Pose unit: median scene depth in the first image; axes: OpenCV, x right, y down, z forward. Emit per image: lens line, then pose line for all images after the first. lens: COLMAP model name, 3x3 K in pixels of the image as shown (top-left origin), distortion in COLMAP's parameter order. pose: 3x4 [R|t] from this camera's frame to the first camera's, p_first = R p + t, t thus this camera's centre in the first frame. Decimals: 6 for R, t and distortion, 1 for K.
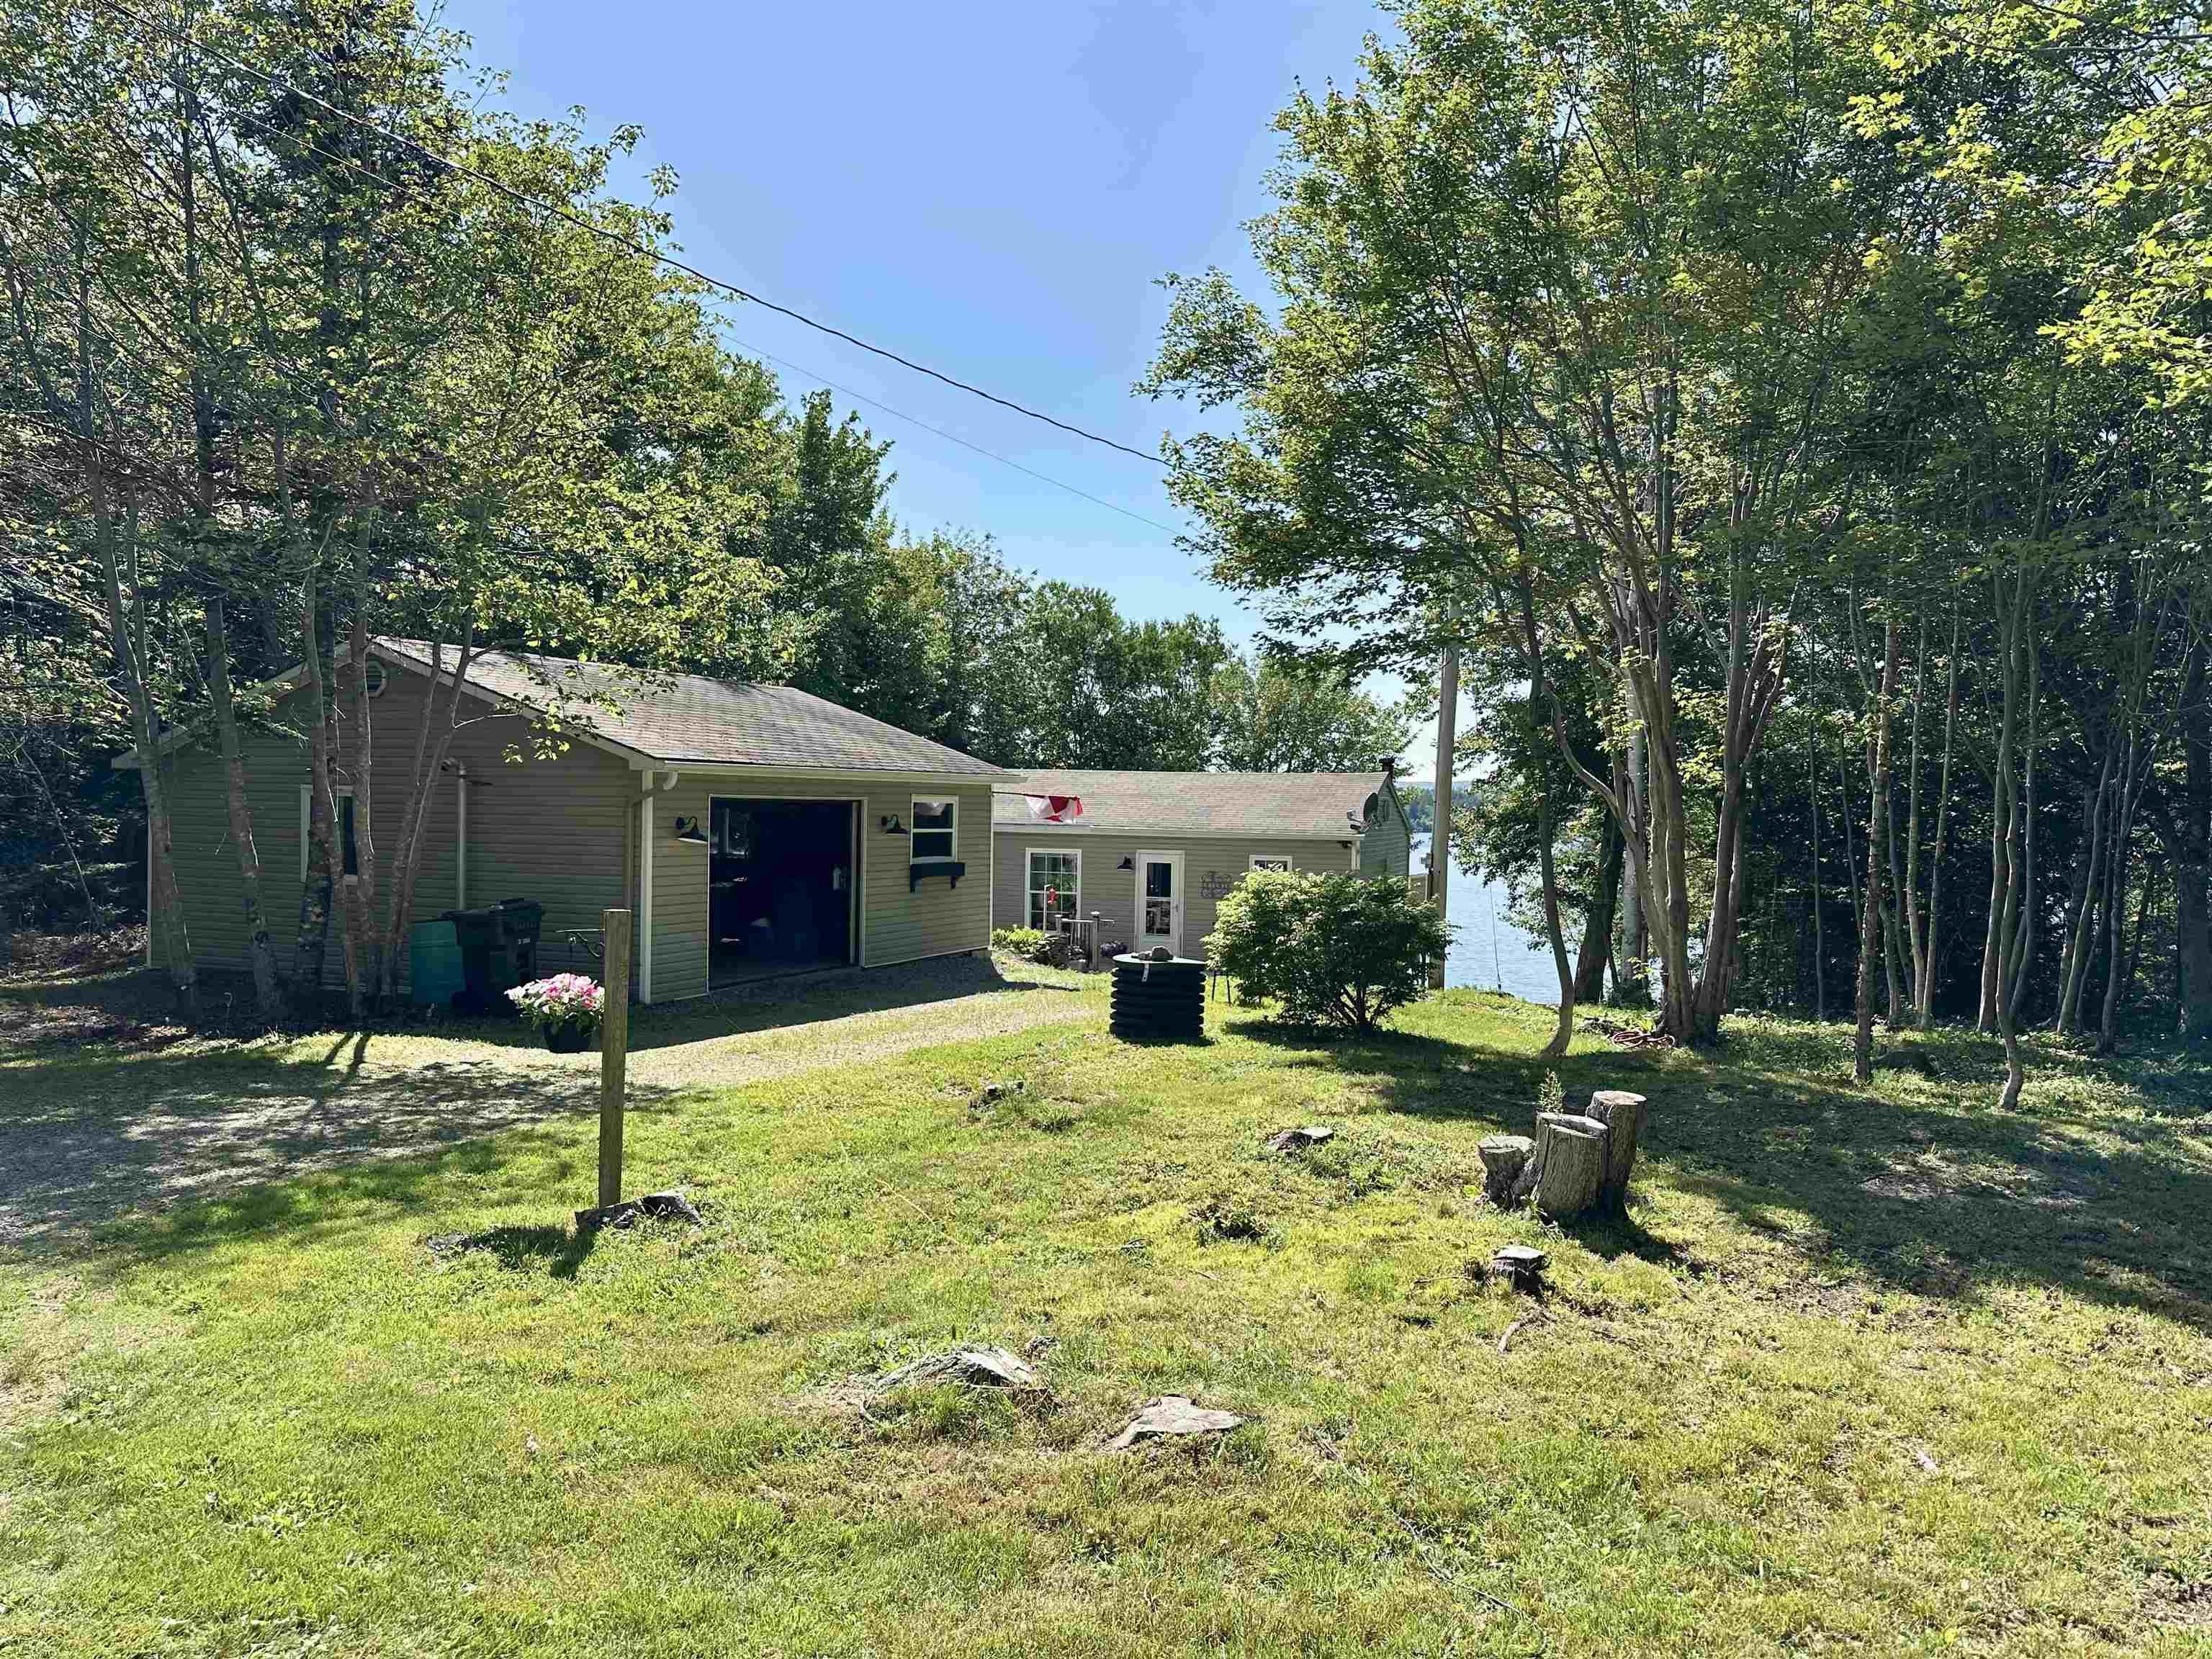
lens RADIAL K [[1634.0, 0, 1106.0], [0, 1634.0, 829.5], [0, 0, 1]] dist [0.006809, 0.002044]
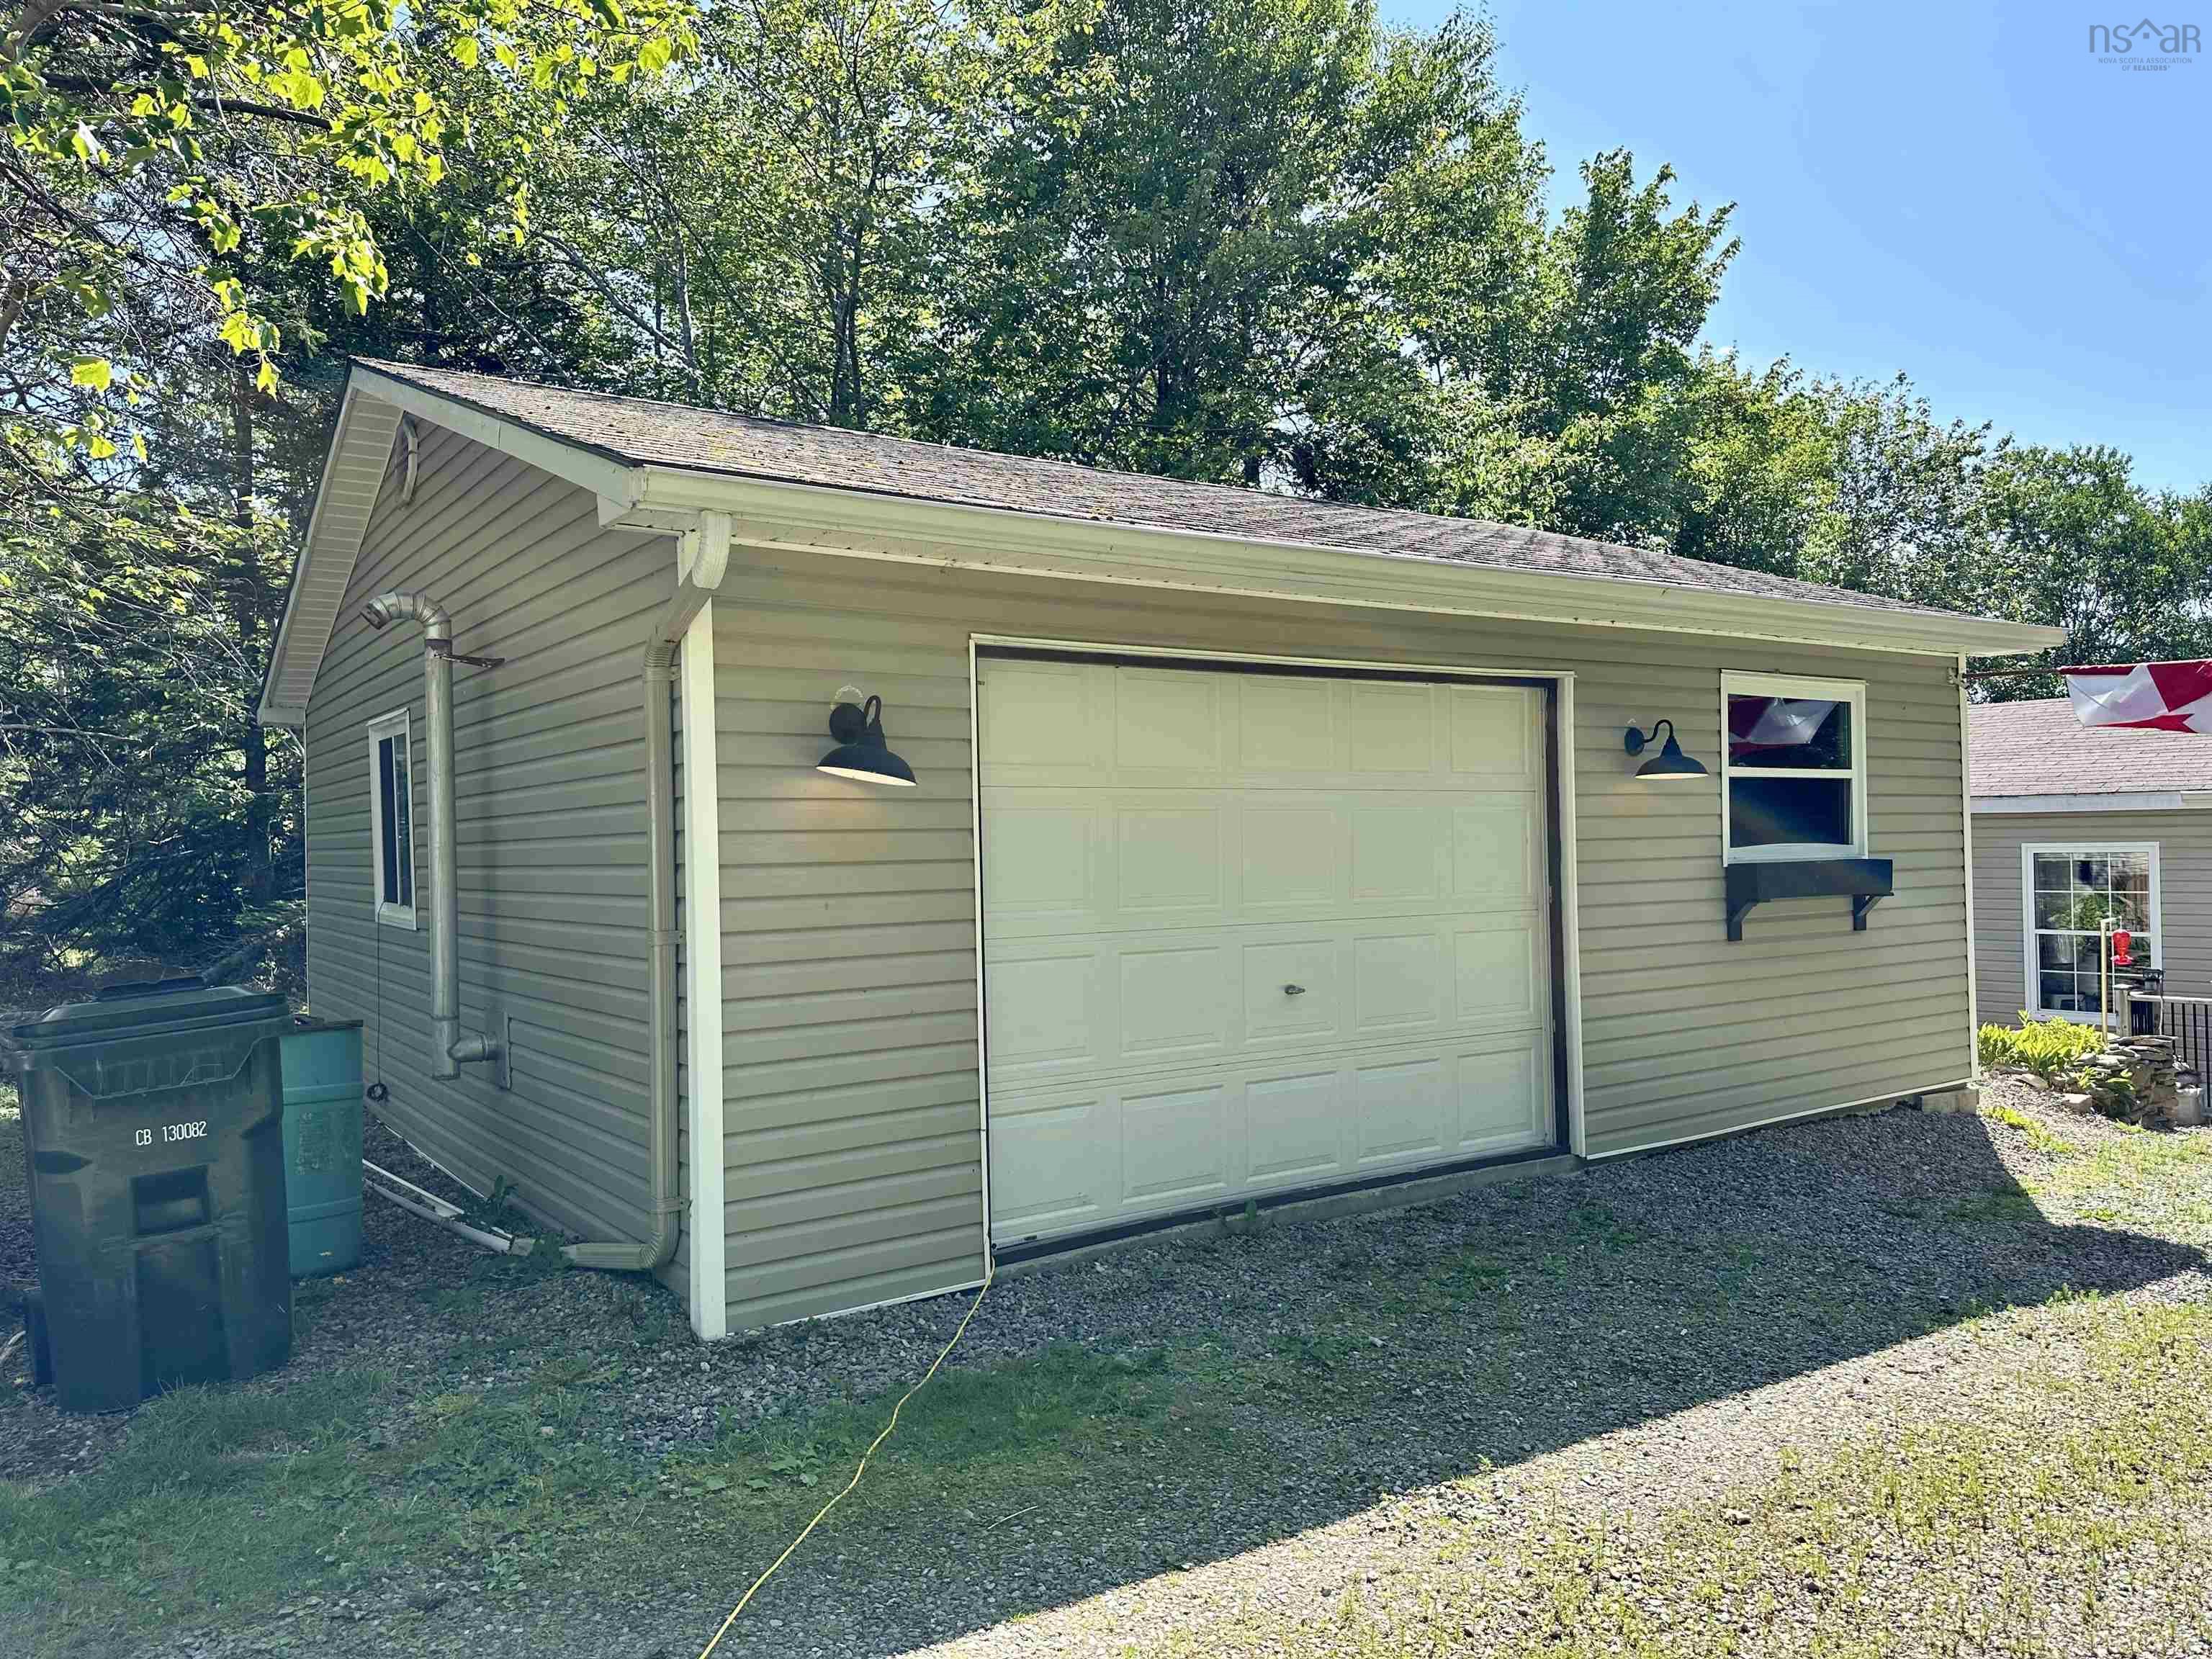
lens RADIAL K [[1634.0, 0, 1106.0], [0, 1634.0, 829.5], [0, 0, 1]] dist [0.006809, 0.002044]
pose [[0.864052, -0.032239, -0.502369, -0.039401], [0.022018, 0.999412, -0.026267, 0.014036], [0.502921, 0.011636, 0.864254, 0.433411]]
